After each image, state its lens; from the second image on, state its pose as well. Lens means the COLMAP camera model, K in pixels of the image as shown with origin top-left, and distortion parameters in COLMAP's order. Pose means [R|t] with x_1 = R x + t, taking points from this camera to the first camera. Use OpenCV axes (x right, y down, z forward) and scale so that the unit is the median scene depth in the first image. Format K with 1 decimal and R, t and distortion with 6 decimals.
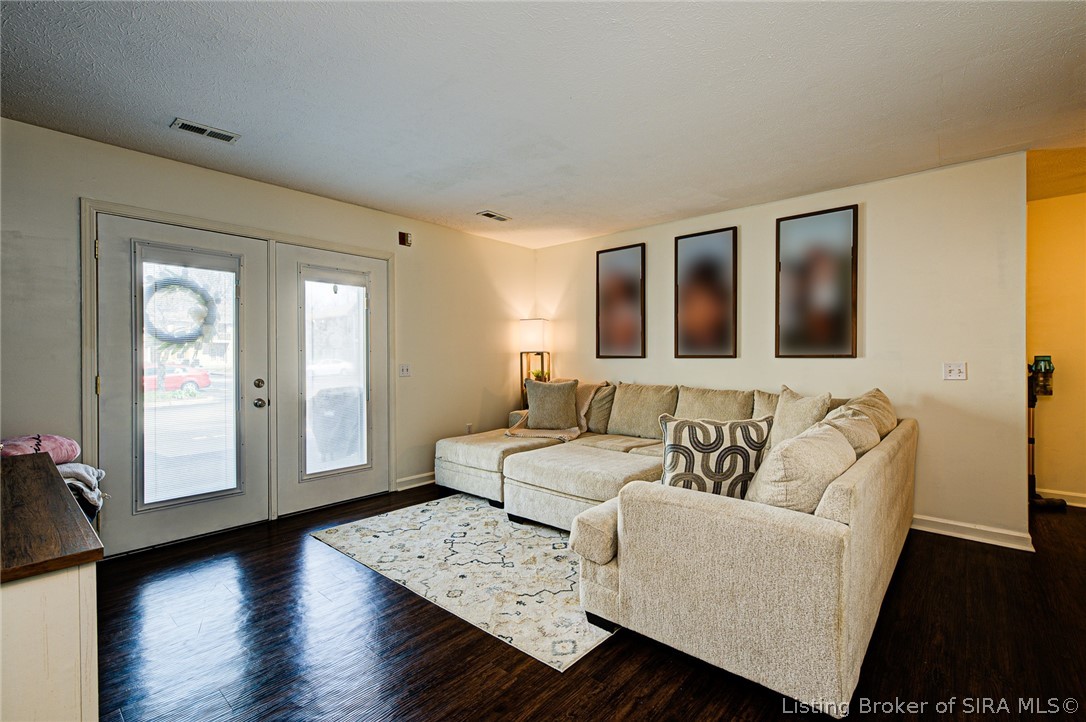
lens RADIAL K [[482.0, 0, 543.0], [0, 482.0, 361.0], [0, 0, 1]] dist [0.002109, 0.000204]
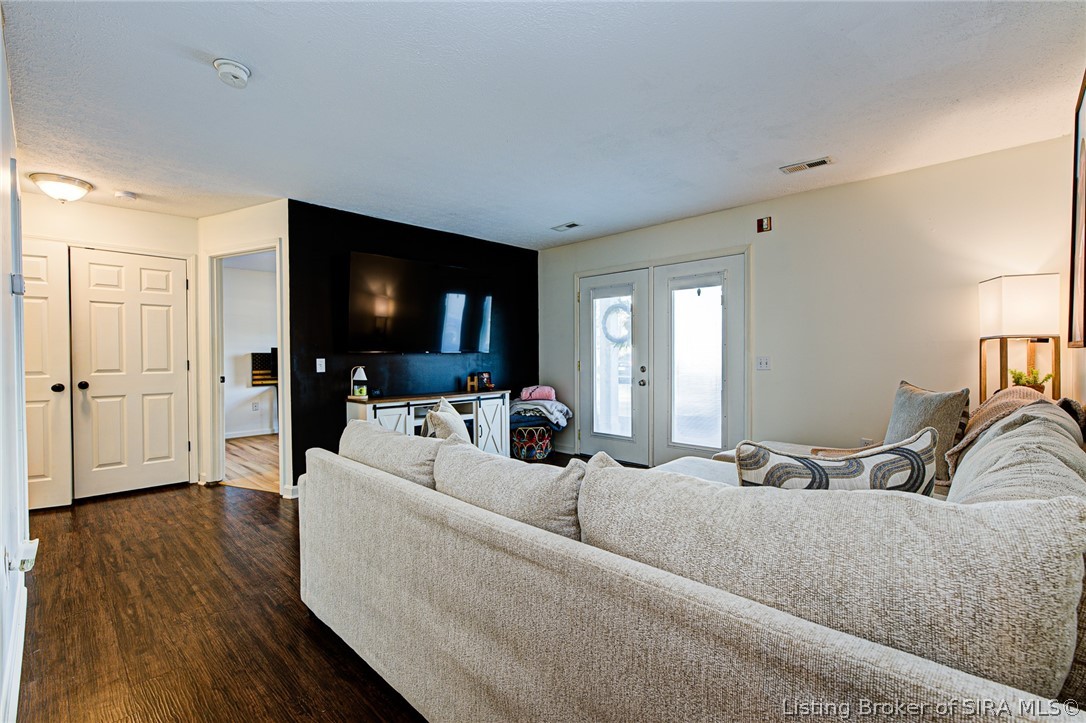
lens RADIAL K [[482.0, 0, 543.0], [0, 482.0, 361.5], [0, 0, 1]] dist [0.002109, 0.000204]
pose [[-0.034738, 0.014235, -0.999295, 0.783183], [-0.000771, 0.999898, 0.014270, 0.002878], [0.999396, 0.001266, -0.034723, 0.688893]]
